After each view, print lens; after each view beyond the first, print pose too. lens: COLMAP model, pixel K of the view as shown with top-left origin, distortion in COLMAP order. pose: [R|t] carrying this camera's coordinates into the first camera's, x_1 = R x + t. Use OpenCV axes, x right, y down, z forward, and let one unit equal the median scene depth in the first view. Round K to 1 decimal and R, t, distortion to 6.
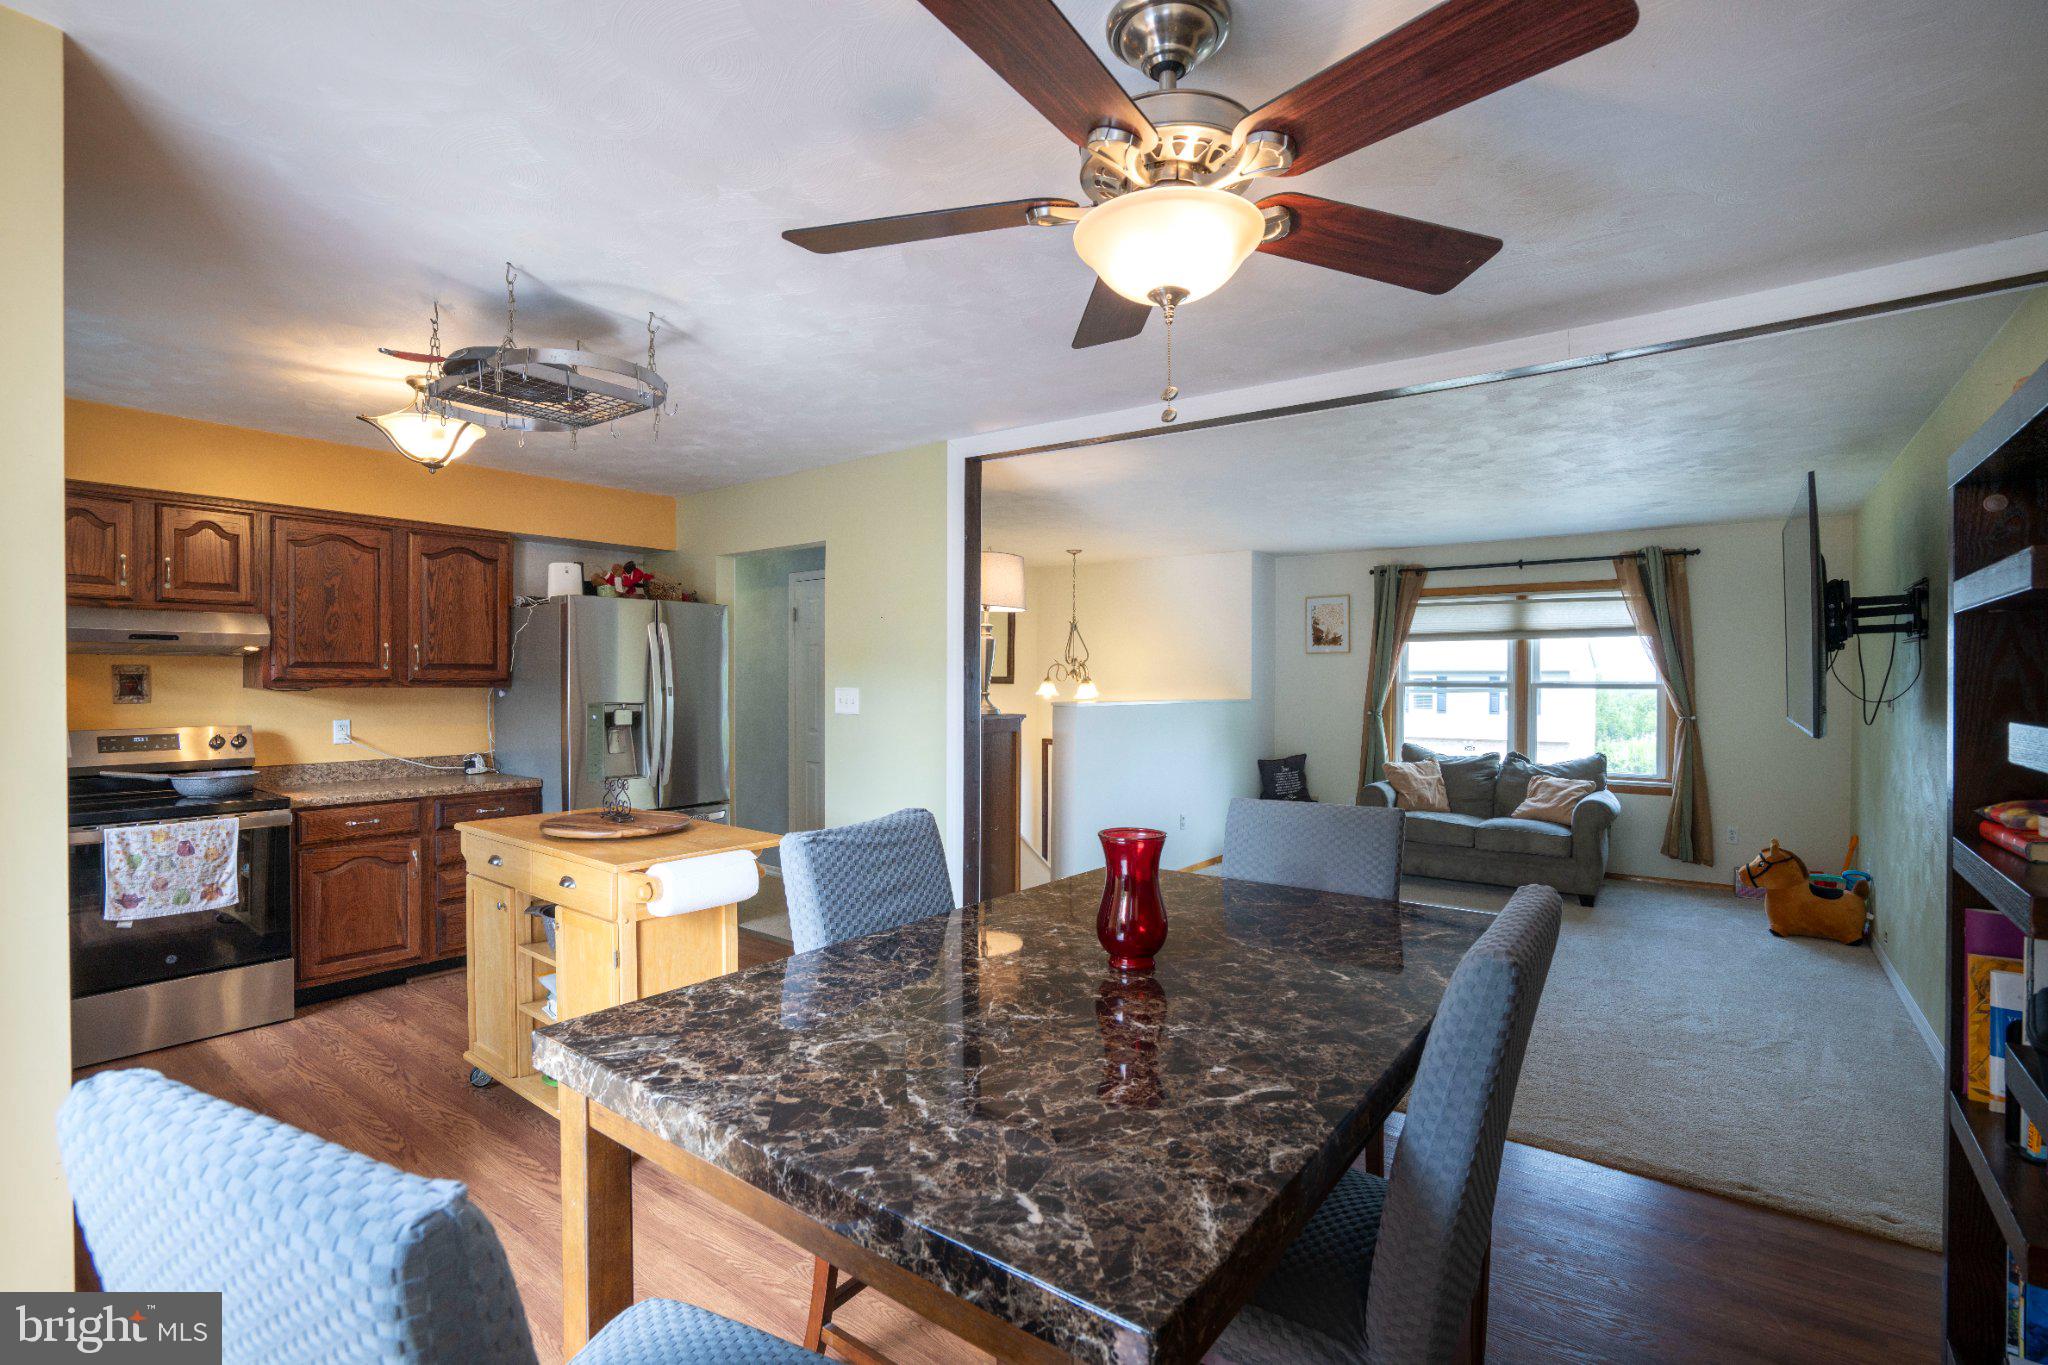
lens RADIAL K [[948.5, 0, 1017.5], [0, 948.5, 691.7], [0, 0, 1]] dist [-0.056942, 0.020486]
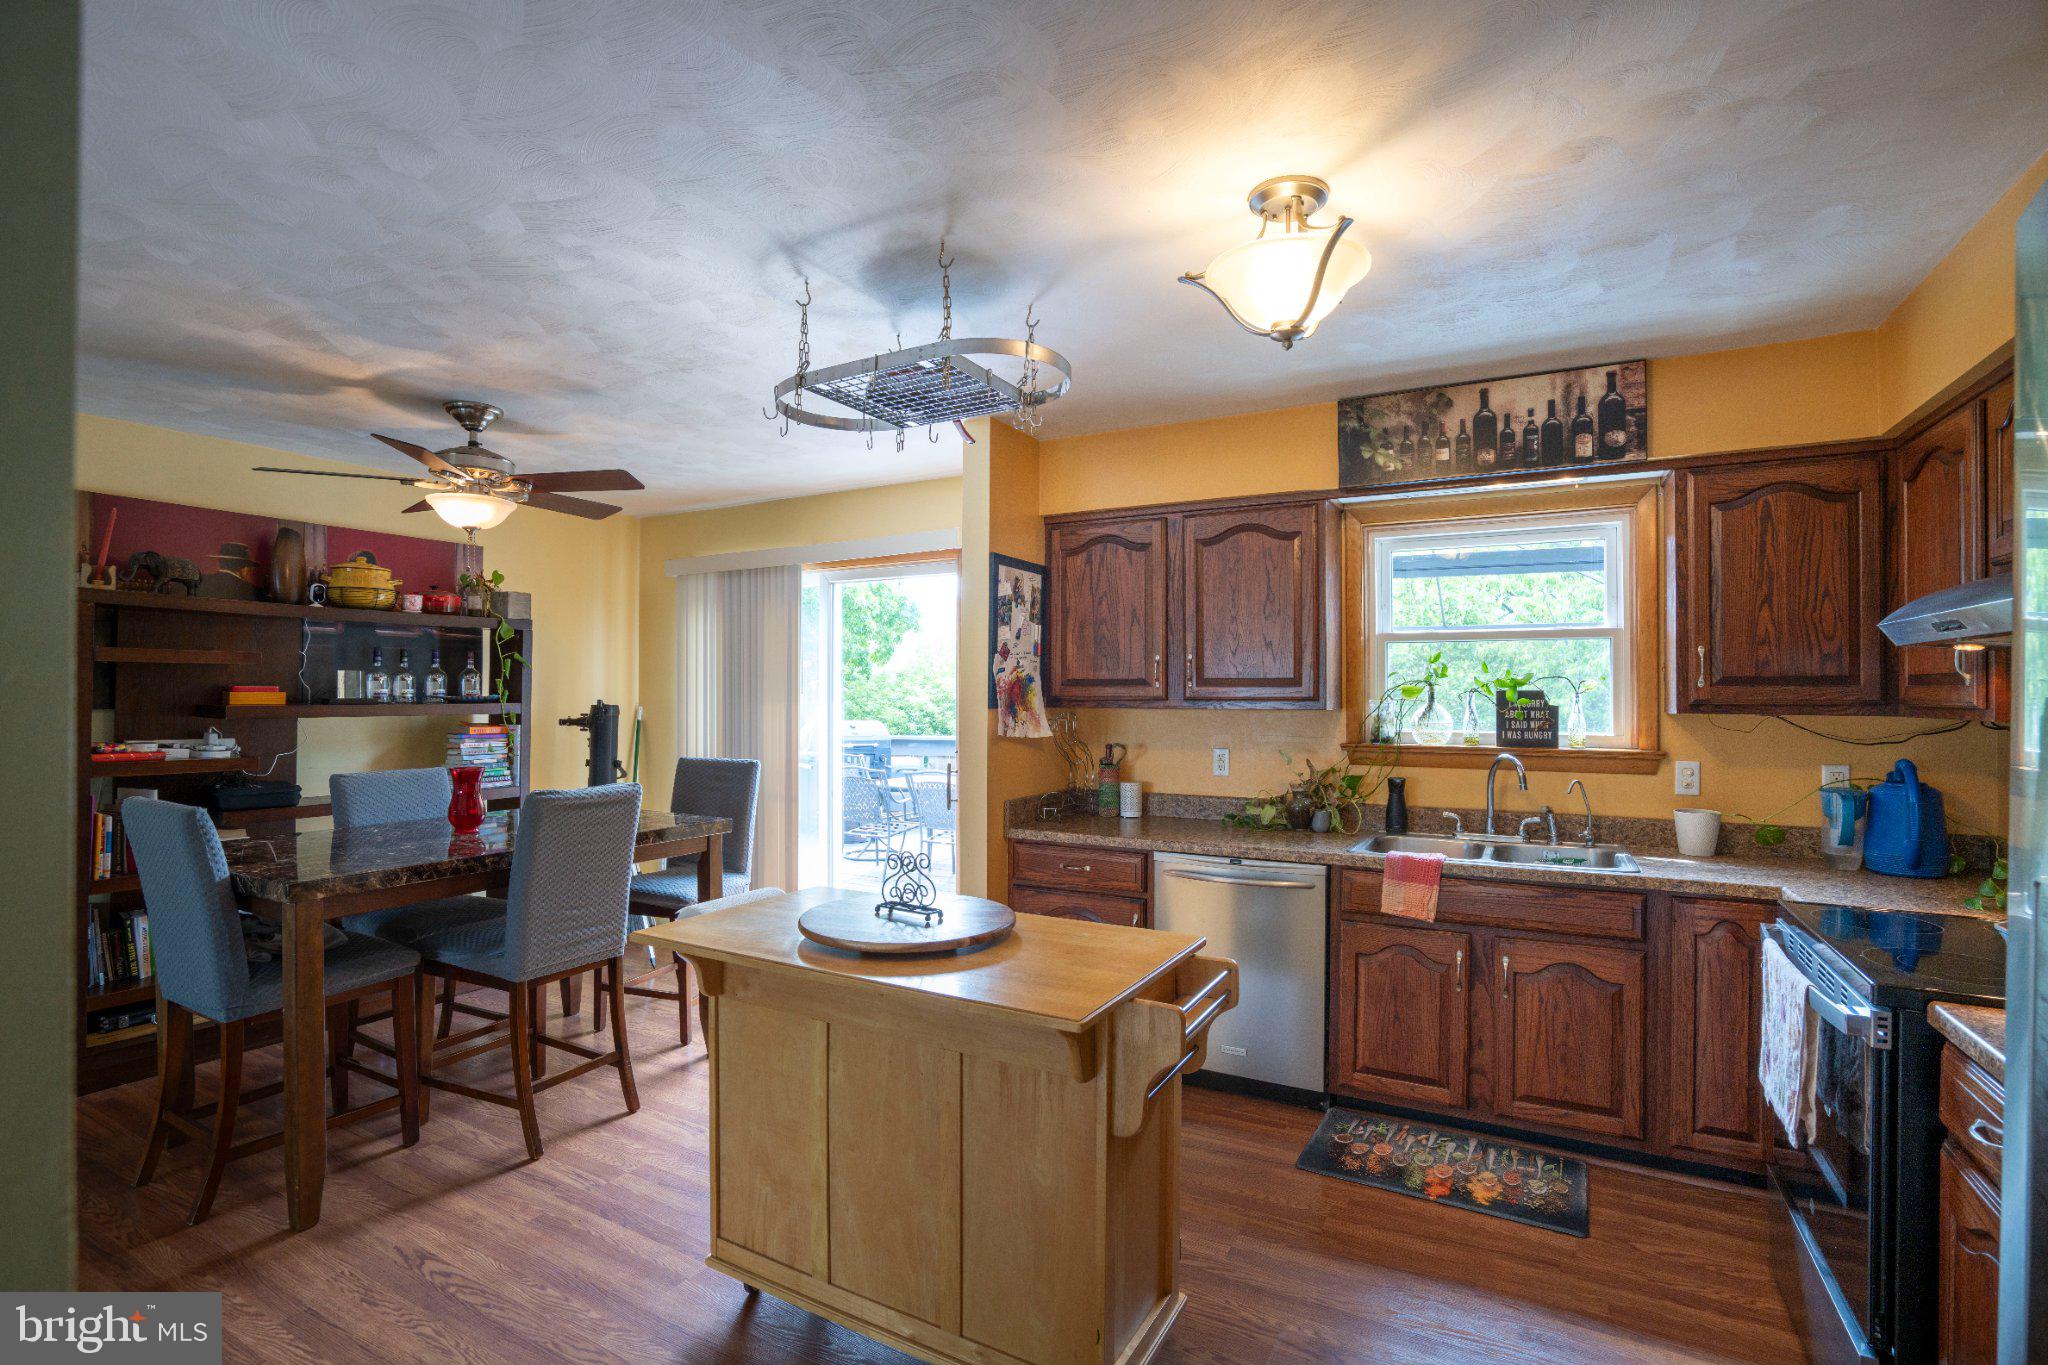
lens RADIAL K [[948.5, 0, 1019.8], [0, 948.5, 687.3], [0, 0, 1]] dist [-0.056942, 0.020486]
pose [[-0.989726, -0.006413, -0.142835, -0.200341], [-0.007529, 0.999945, 0.007274, -0.013898], [0.142781, 0.008275, -0.989720, 0.815919]]
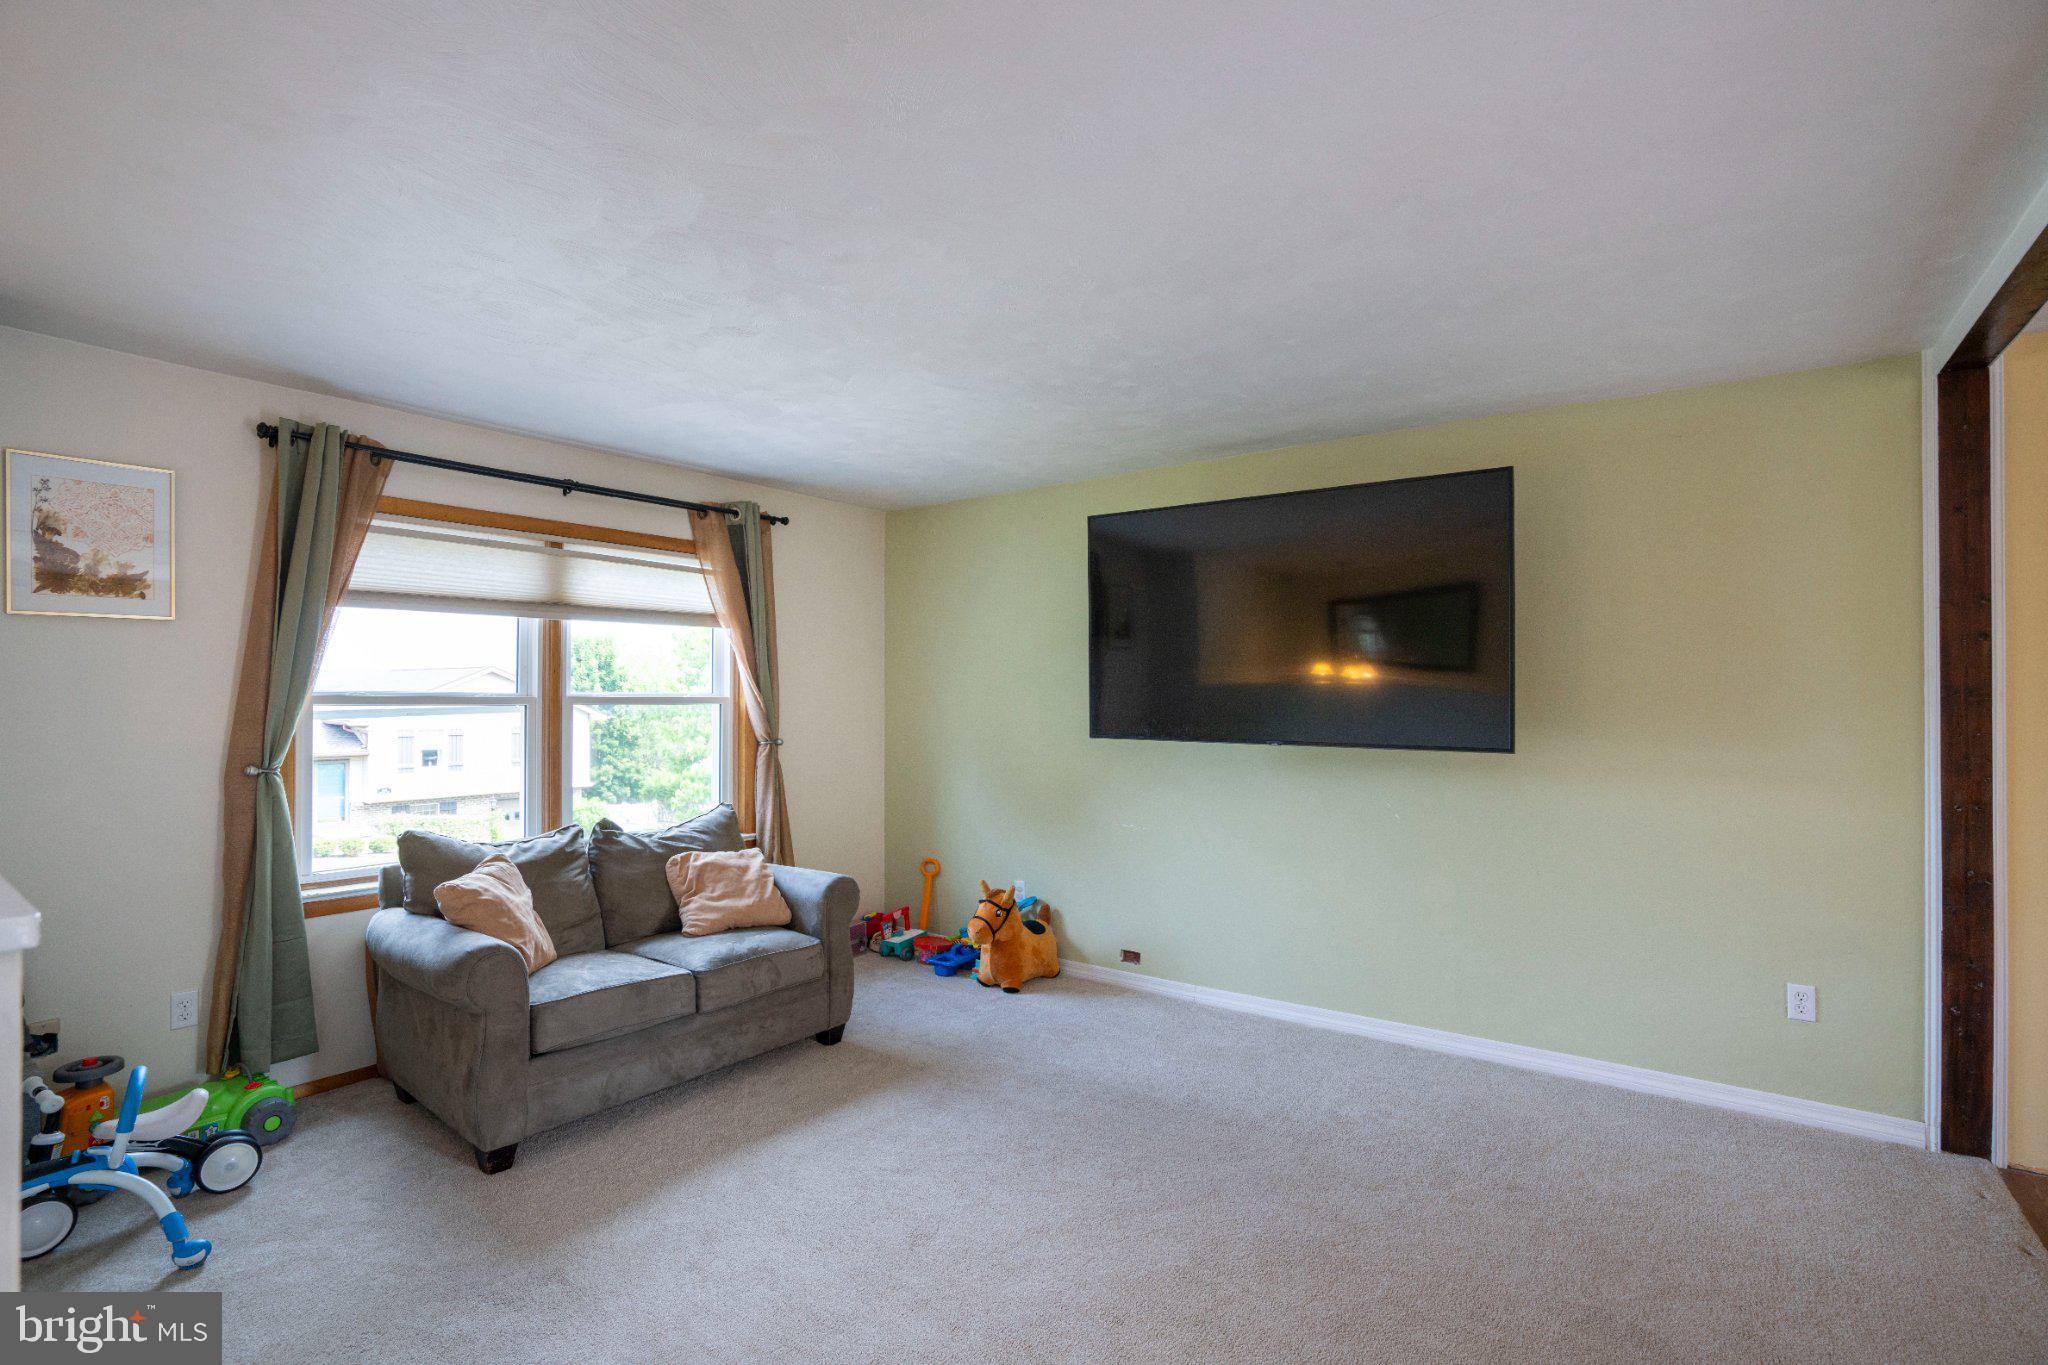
lens RADIAL K [[948.5, 0, 1024.8], [0, 948.5, 695.5], [0, 0, 1]] dist [-0.056942, 0.020486]
pose [[-0.016621, -0.004411, 0.999852, -0.034866], [0.012172, 0.999915, 0.004613, -0.009995], [-0.999788, 0.012247, -0.016565, 0.801497]]
